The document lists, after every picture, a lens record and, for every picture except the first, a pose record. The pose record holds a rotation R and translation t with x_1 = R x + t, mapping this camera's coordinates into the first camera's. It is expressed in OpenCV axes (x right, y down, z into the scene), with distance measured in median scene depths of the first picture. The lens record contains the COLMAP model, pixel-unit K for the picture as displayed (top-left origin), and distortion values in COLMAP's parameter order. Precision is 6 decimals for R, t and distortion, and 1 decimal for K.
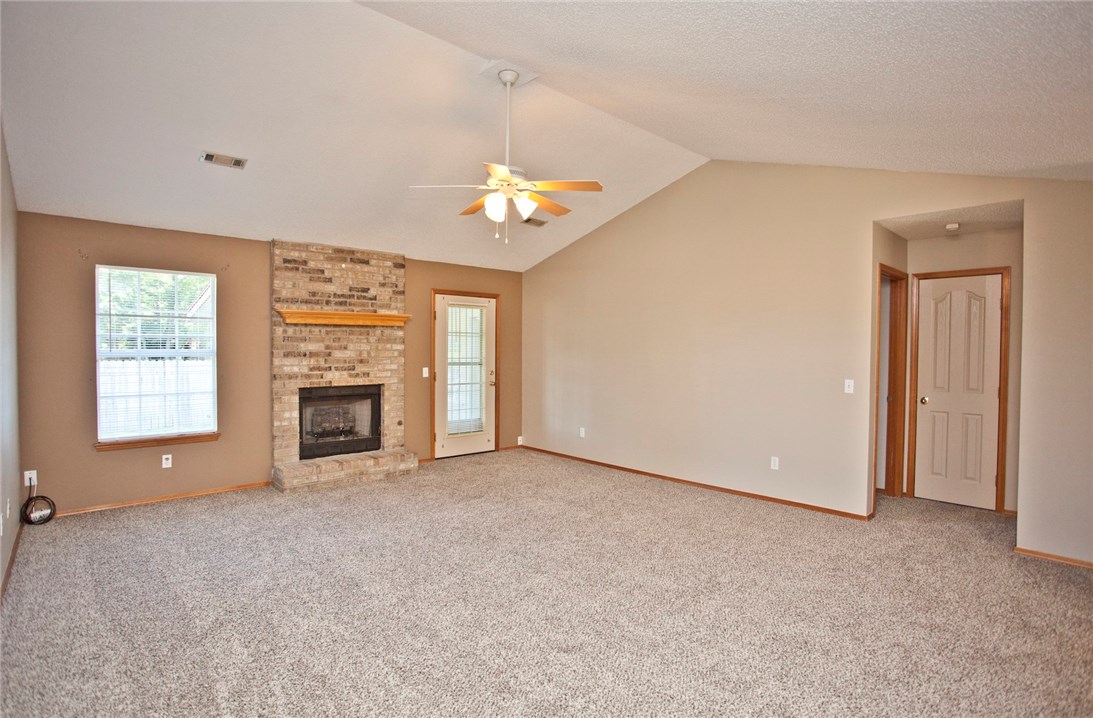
lens RADIAL K [[542.9, 0, 553.2], [0, 542.9, 357.9], [0, 0, 1]] dist [-0.057262, 0.021775]
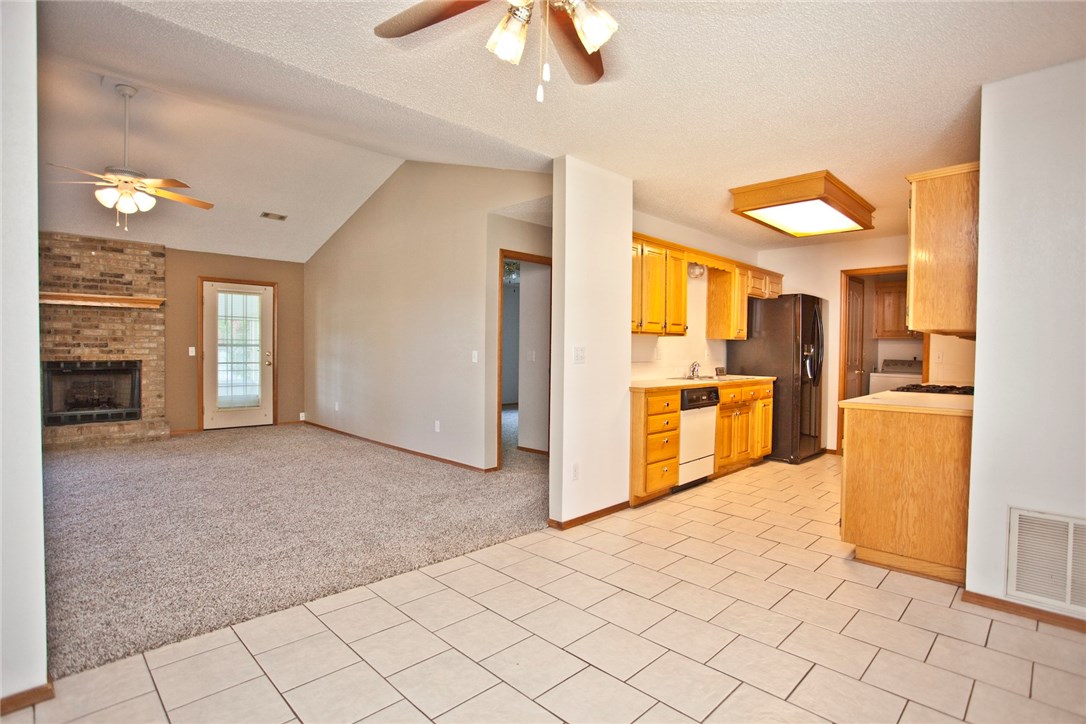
lens RADIAL K [[539.4, 0, 554.3], [0, 539.4, 362.6], [0, 0, 1]] dist [-0.057262, 0.021775]
pose [[0.998731, 0.004496, 0.050164, 0.506046], [-0.004815, 0.999969, 0.006250, 0.043719], [-0.050134, -0.006483, 0.998721, -0.131375]]
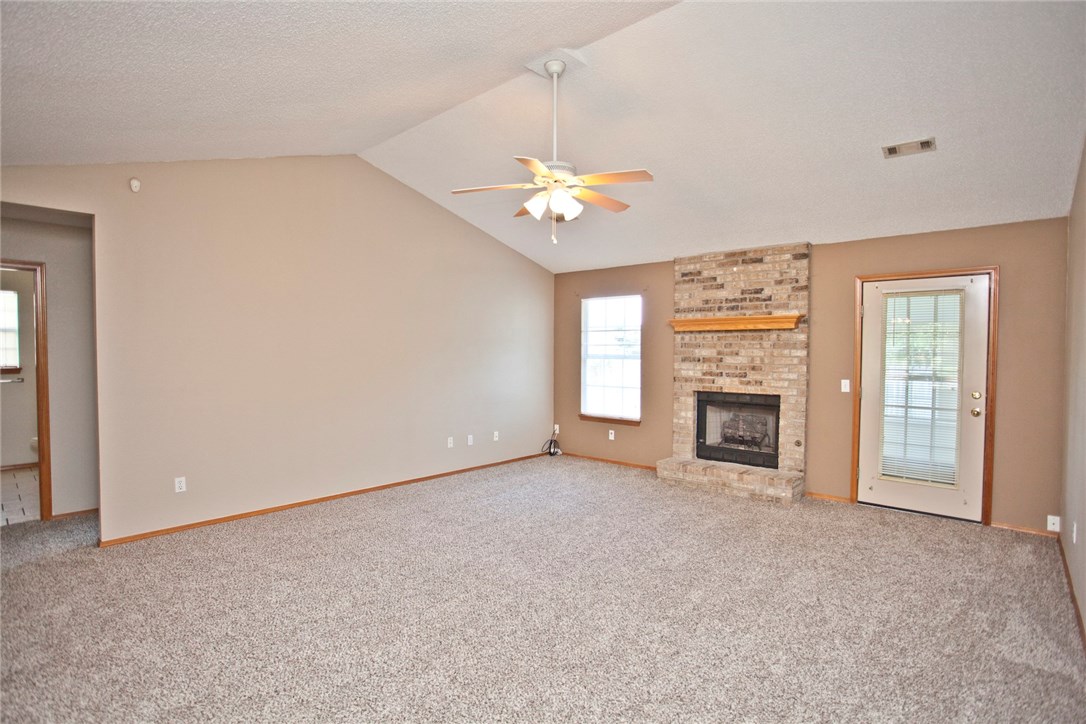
lens RADIAL K [[539.4, 0, 539.7], [0, 539.4, 363.9], [0, 0, 1]] dist [-0.057262, 0.021775]
pose [[0.101805, 0.019333, -0.994616, 0.530019], [-0.025348, 0.999537, 0.016834, -0.007542], [0.994481, 0.023498, 0.102248, 0.546356]]
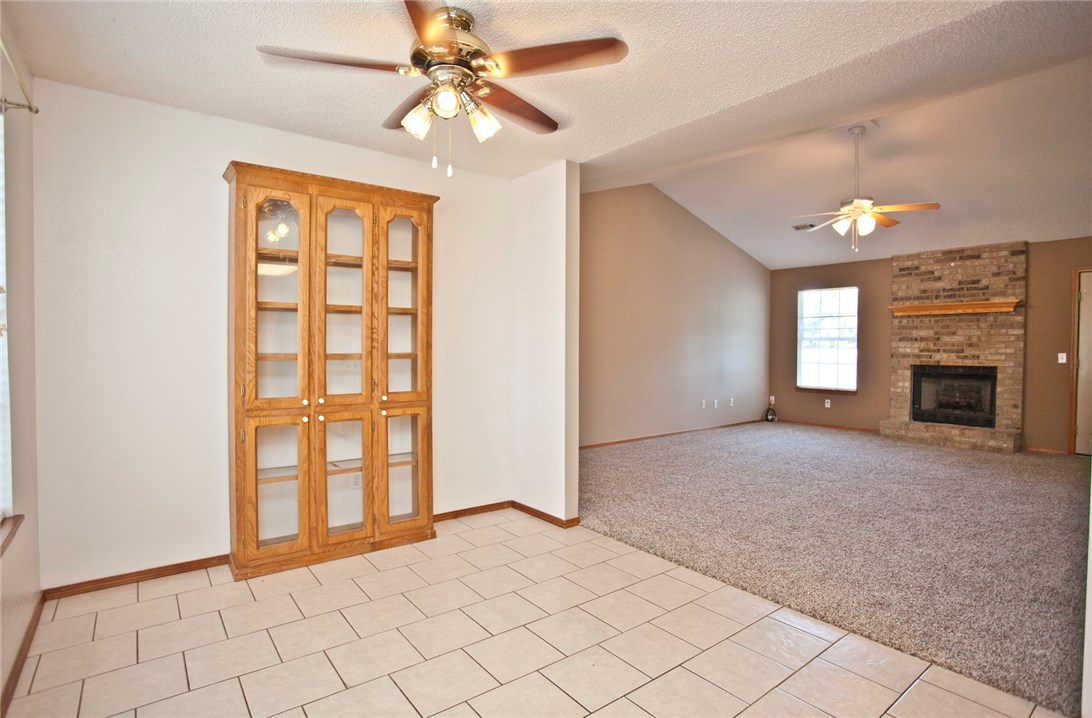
lens RADIAL K [[542.4, 0, 537.5], [0, 542.4, 358.1], [0, 0, 1]] dist [-0.057262, 0.021775]
pose [[-0.090519, 0.016851, -0.995752, 0.842193], [-0.024233, 0.999524, 0.019118, 0.034761], [0.995600, 0.025860, -0.090068, 0.195488]]
